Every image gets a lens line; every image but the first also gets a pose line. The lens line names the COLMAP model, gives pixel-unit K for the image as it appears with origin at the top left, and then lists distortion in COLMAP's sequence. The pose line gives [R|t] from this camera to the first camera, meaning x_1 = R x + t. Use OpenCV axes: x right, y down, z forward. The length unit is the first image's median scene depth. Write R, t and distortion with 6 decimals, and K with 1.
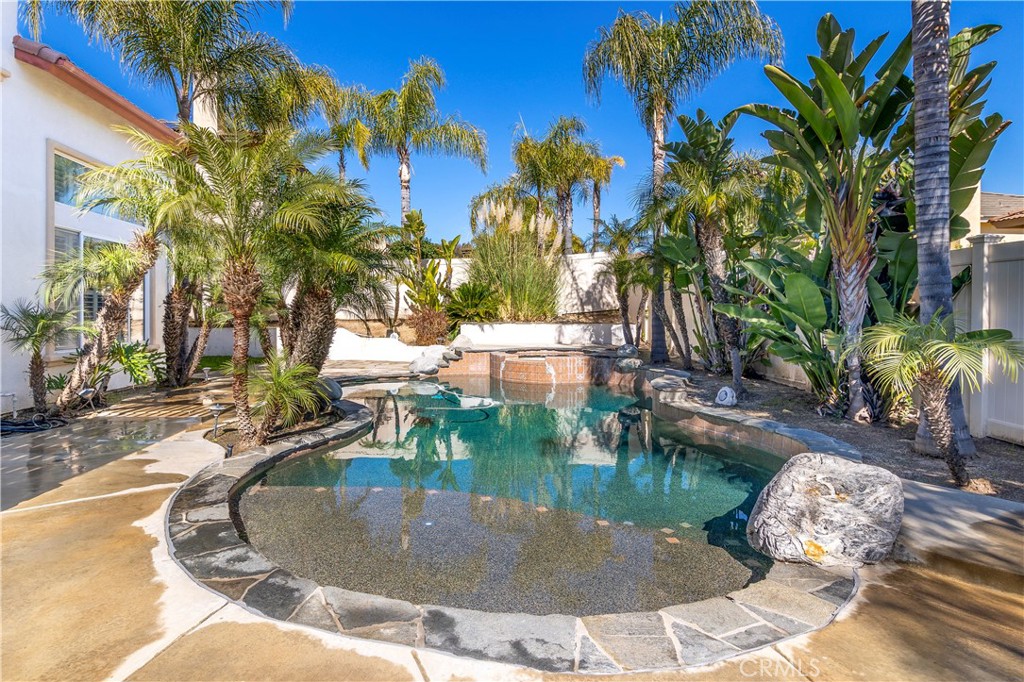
lens RADIAL K [[603.8, 0, 496.6], [0, 603.8, 314.6], [0, 0, 1]] dist [0.000673, 0.000064]
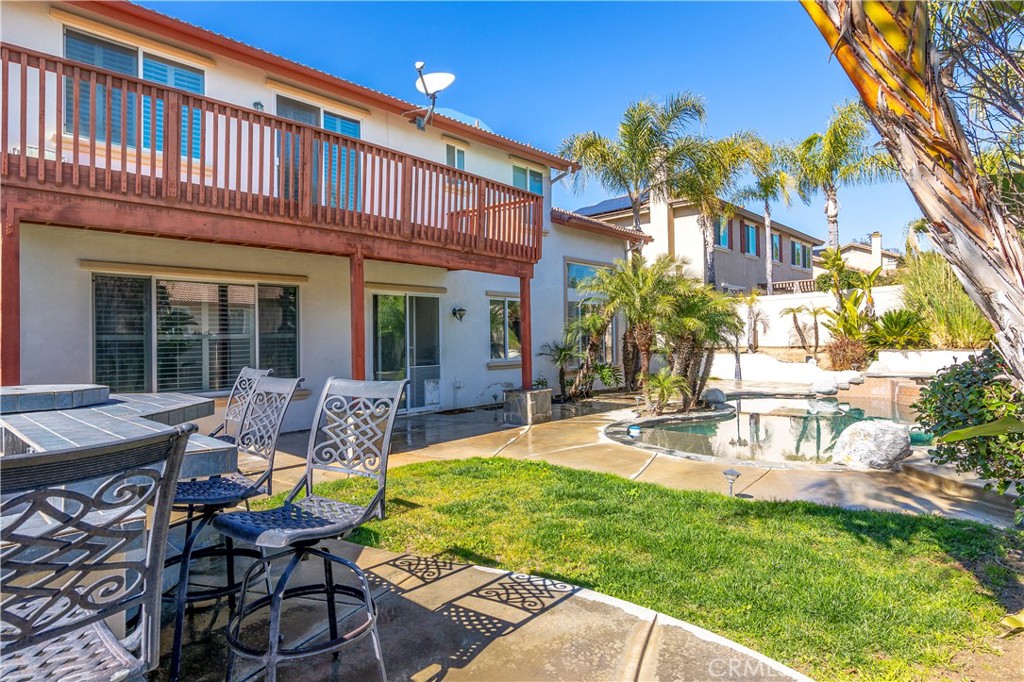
lens RADIAL K [[603.8, 0, 511.5], [0, 603.8, 338.6], [0, 0, 1]] dist [0.000673, 0.000064]
pose [[0.752284, -0.010333, -0.658758, 0.205529], [0.010360, 0.999939, -0.003853, -0.012178], [0.658758, -0.003926, 0.752345, -0.291442]]
